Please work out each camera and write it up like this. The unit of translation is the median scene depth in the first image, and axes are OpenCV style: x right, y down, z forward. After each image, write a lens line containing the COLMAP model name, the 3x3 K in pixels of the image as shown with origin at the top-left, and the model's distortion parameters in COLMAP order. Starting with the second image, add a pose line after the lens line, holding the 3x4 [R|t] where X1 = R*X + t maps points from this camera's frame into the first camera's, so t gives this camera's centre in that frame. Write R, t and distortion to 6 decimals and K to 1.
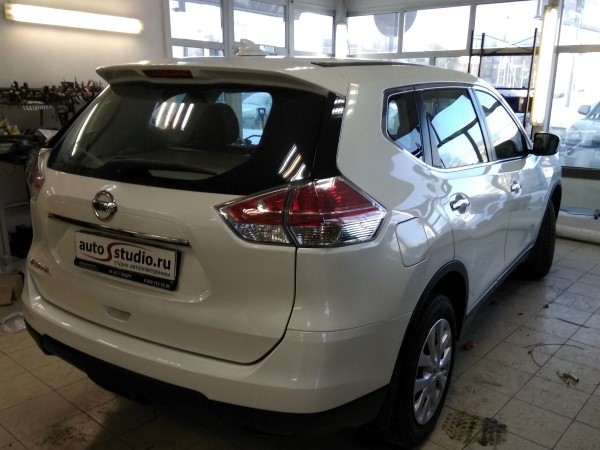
lens RADIAL K [[515.1, 0, 300.9], [0, 515.1, 224.5], [0, 0, 1]] dist [0.055758, -0.072713]
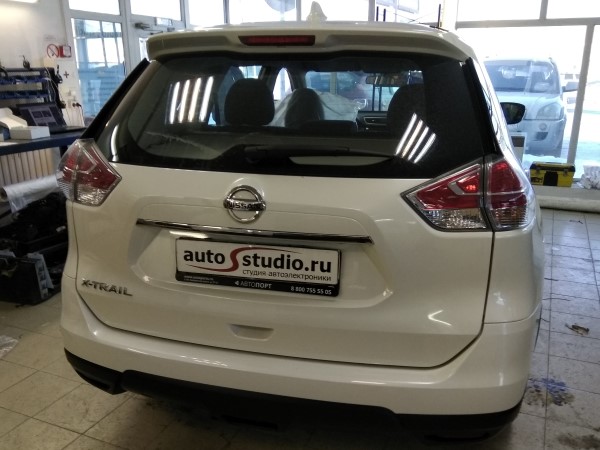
lens RADIAL K [[515.1, 0, 306.2], [0, 515.1, 225.4], [0, 0, 1]] dist [0.055758, -0.072713]
pose [[0.961948, -0.093873, 0.256602, -0.482264], [0.083641, 0.995214, 0.050531, -0.034618], [-0.260117, -0.027145, 0.965195, 0.184870]]
